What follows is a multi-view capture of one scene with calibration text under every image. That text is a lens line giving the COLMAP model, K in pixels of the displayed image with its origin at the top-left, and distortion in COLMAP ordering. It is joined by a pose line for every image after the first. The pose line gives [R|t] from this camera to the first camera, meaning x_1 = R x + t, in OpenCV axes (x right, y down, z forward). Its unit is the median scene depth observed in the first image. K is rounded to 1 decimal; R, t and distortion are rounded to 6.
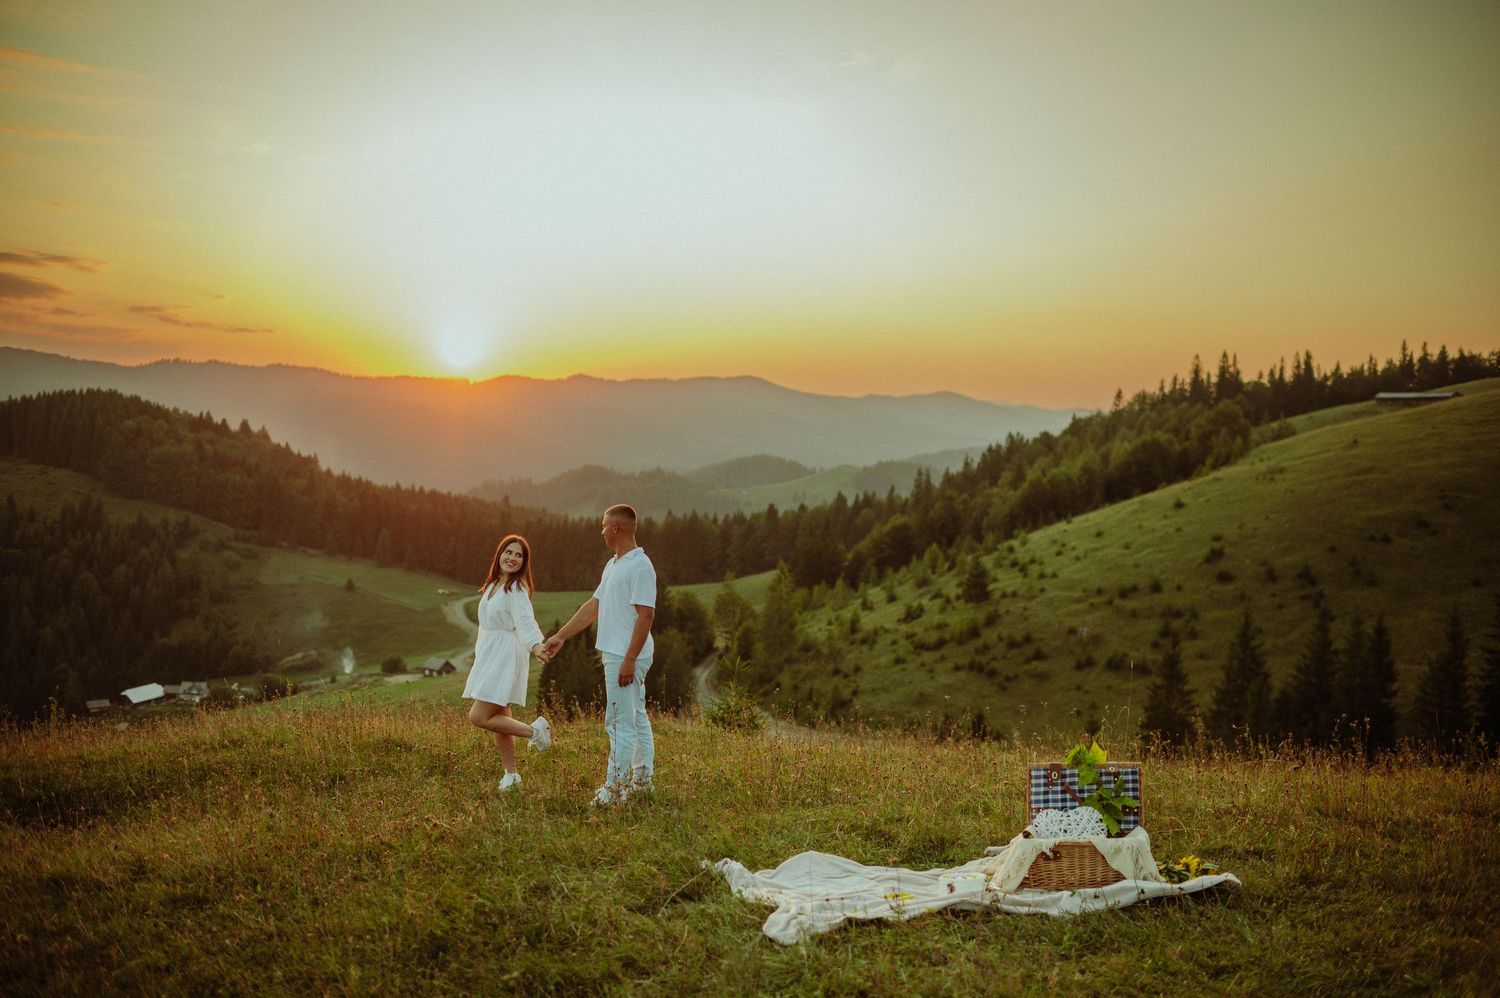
lens RADIAL K [[1488.1, 0, 750.0], [0, 1488.1, 499.0], [0, 0, 1]] dist [-0.111144, 0.124793]
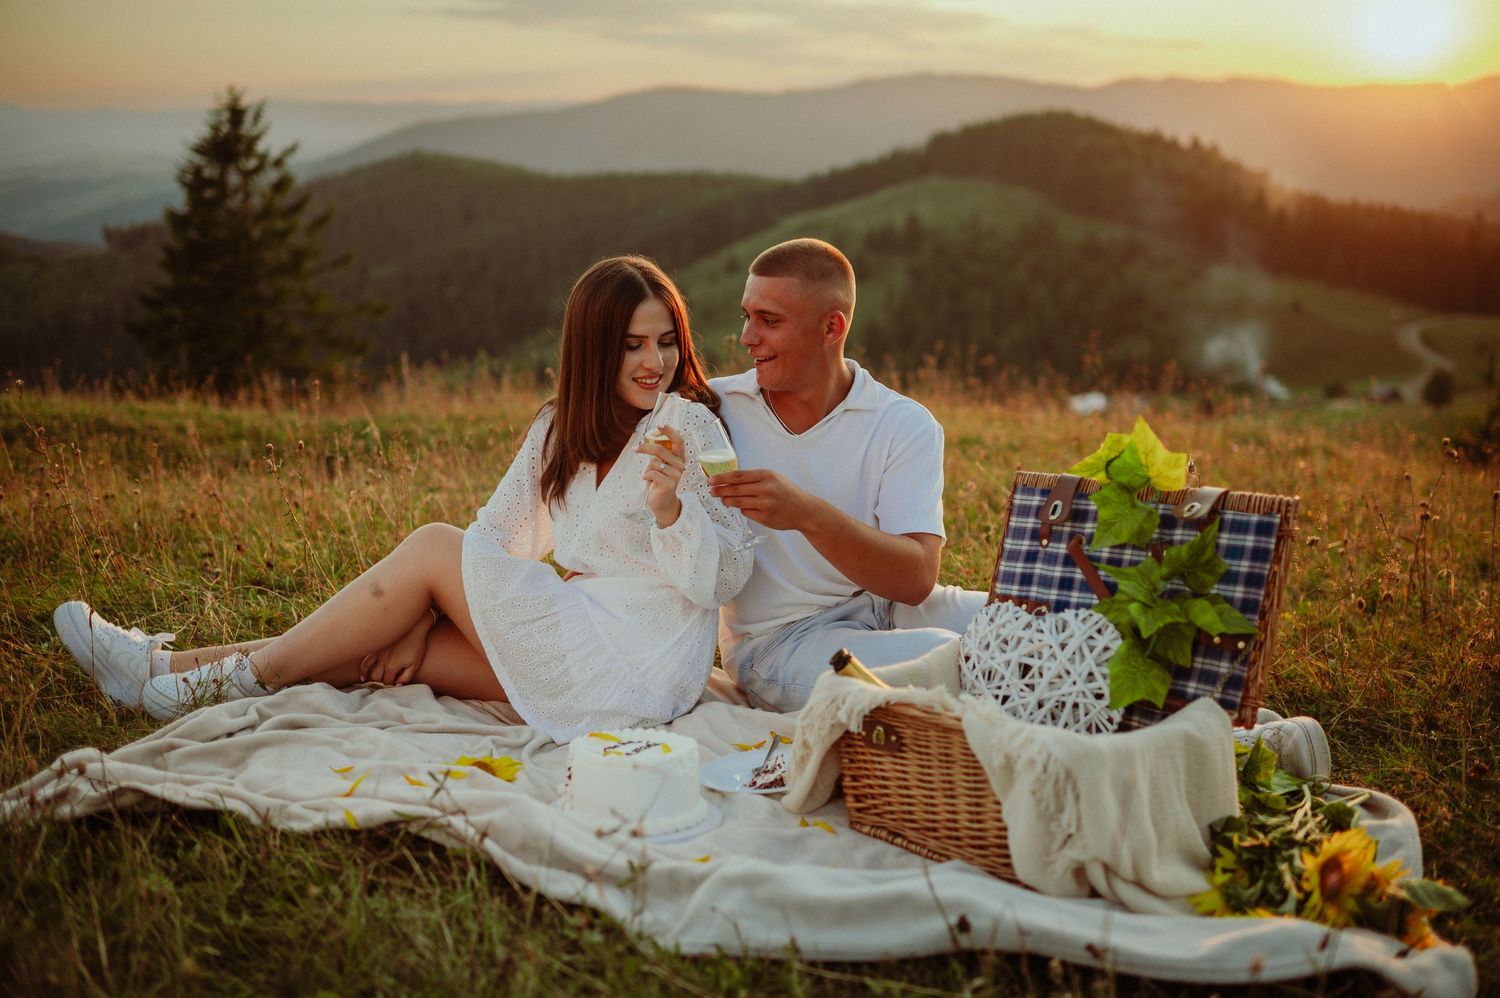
lens RADIAL K [[1495.8, 0, 747.7], [0, 1495.8, 483.6], [0, 0, 1]] dist [-0.112581, 0.123850]
pose [[0.814905, 0.089793, -0.572596, 0.349947], [0.013832, 0.984632, 0.174093, 0.119880], [0.579429, -0.149789, 0.801140, 0.683589]]
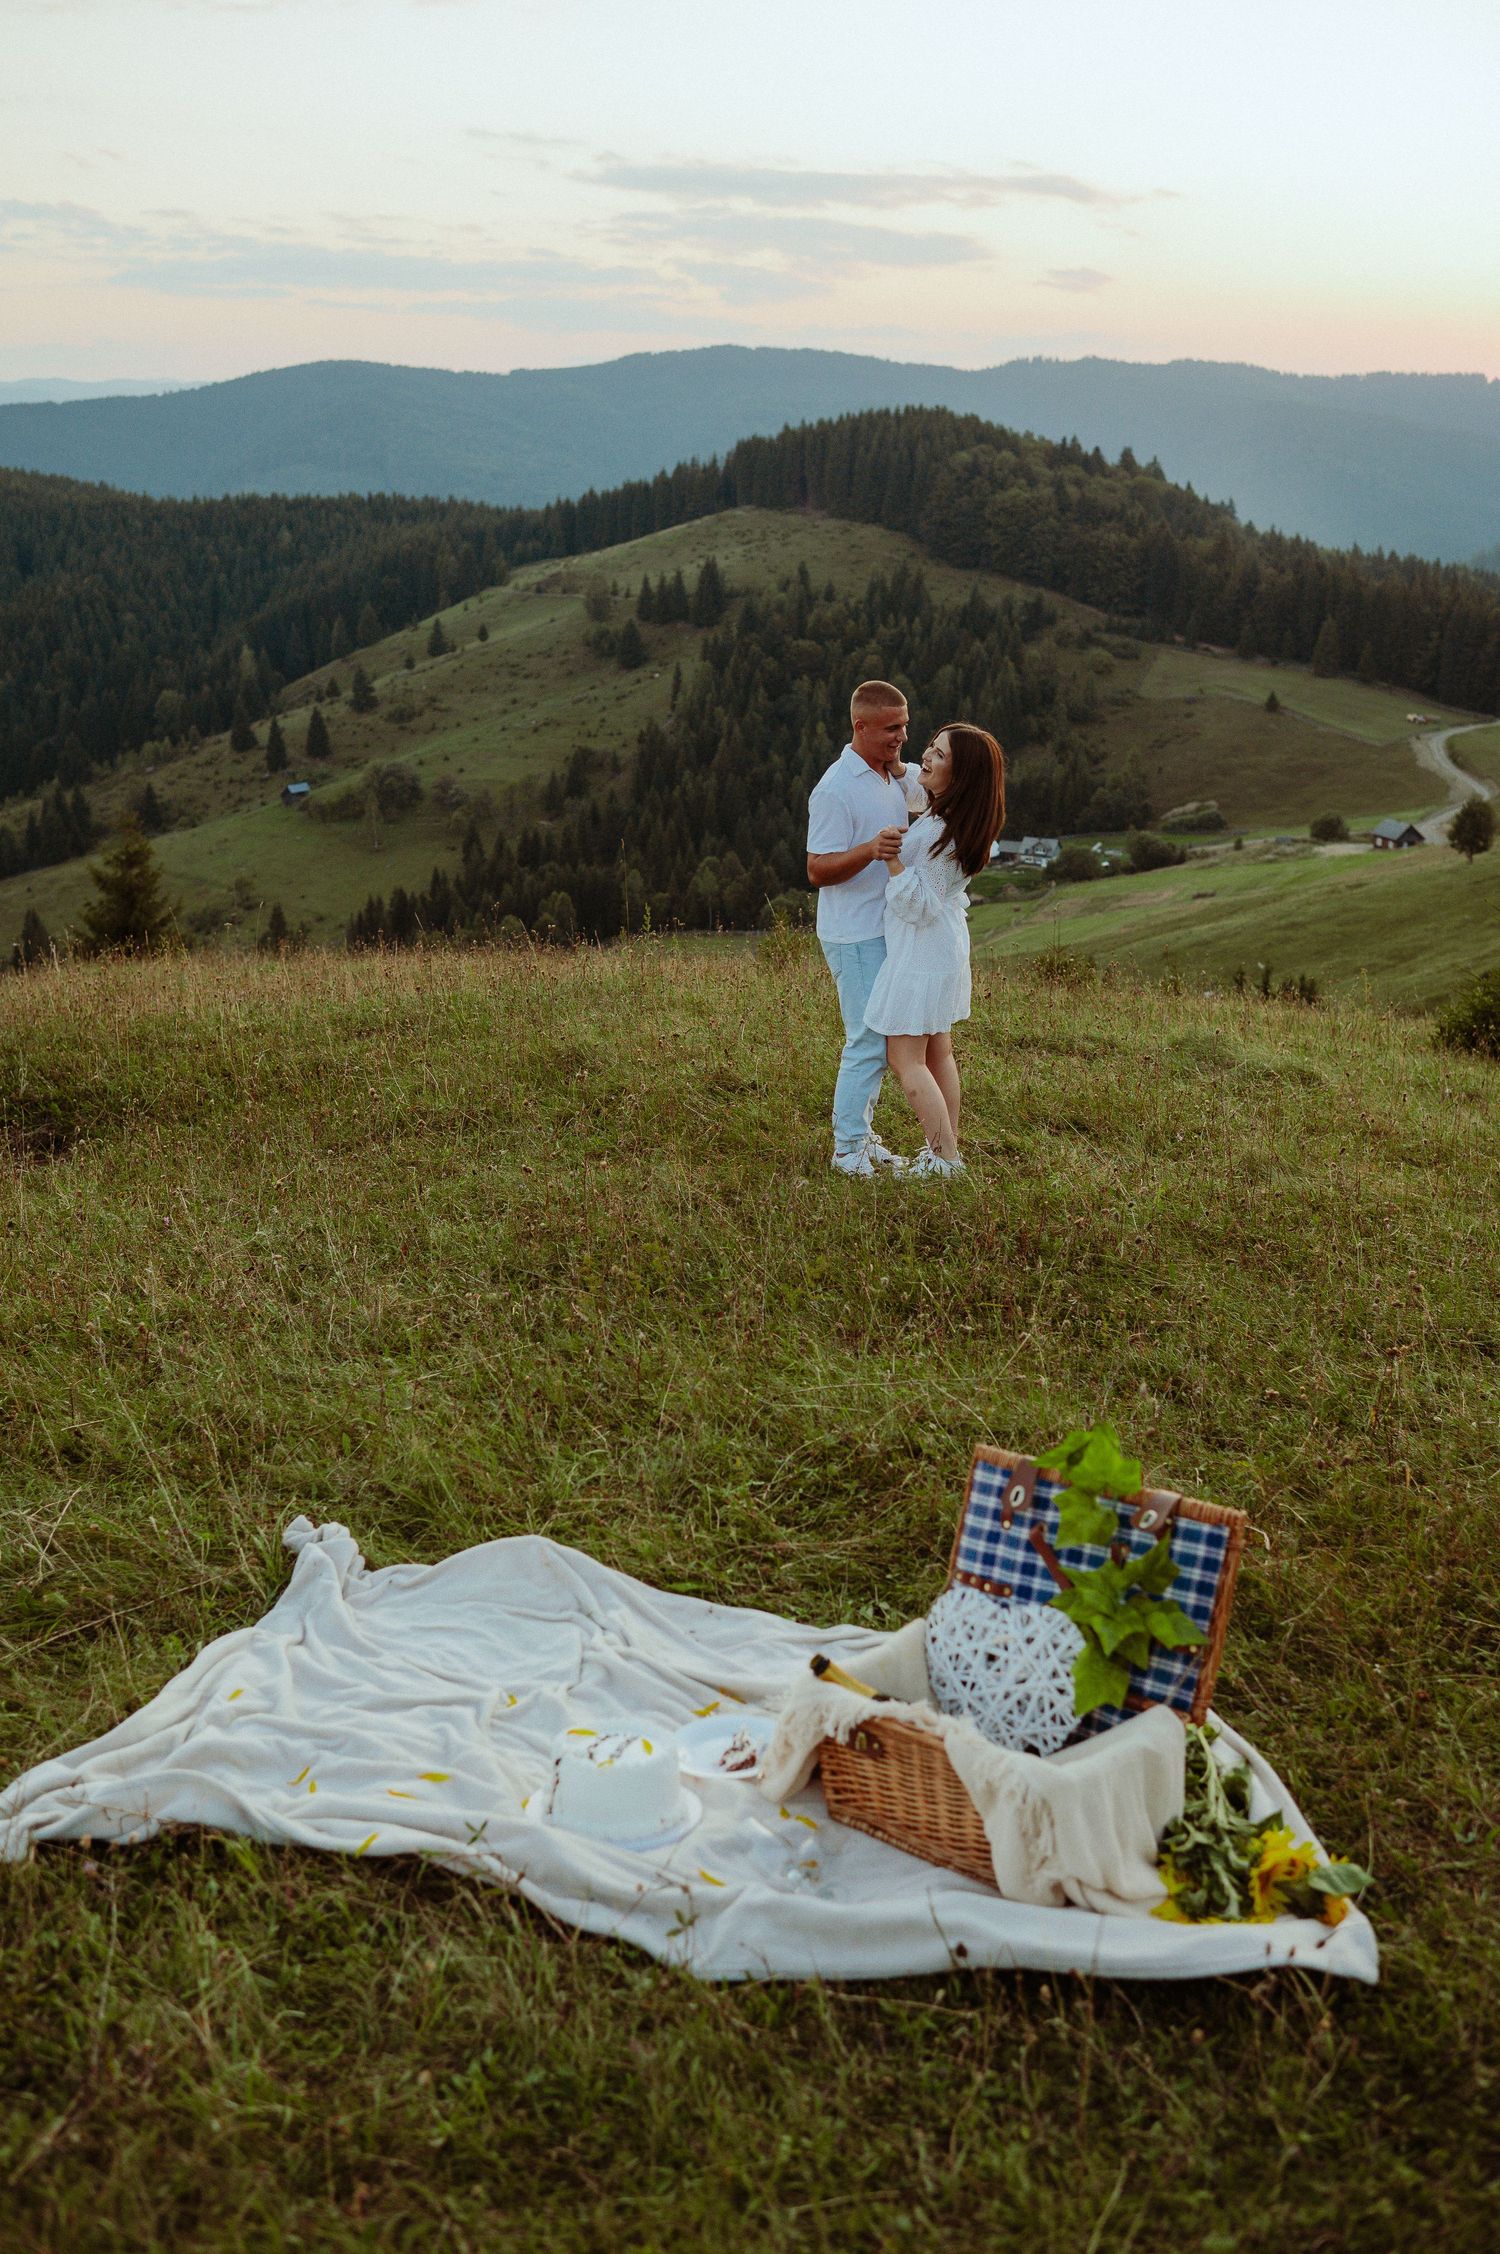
lens RADIAL K [[2247.8, 0, 748.4], [0, 2247.8, 1102.6], [0, 0, 1]] dist [-0.112581, 0.123850]
pose [[0.881207, 0.106663, -0.460540, 0.391184], [0.003600, 0.972670, 0.232162, -0.031804], [0.472717, -0.206241, 0.856740, 0.528811]]
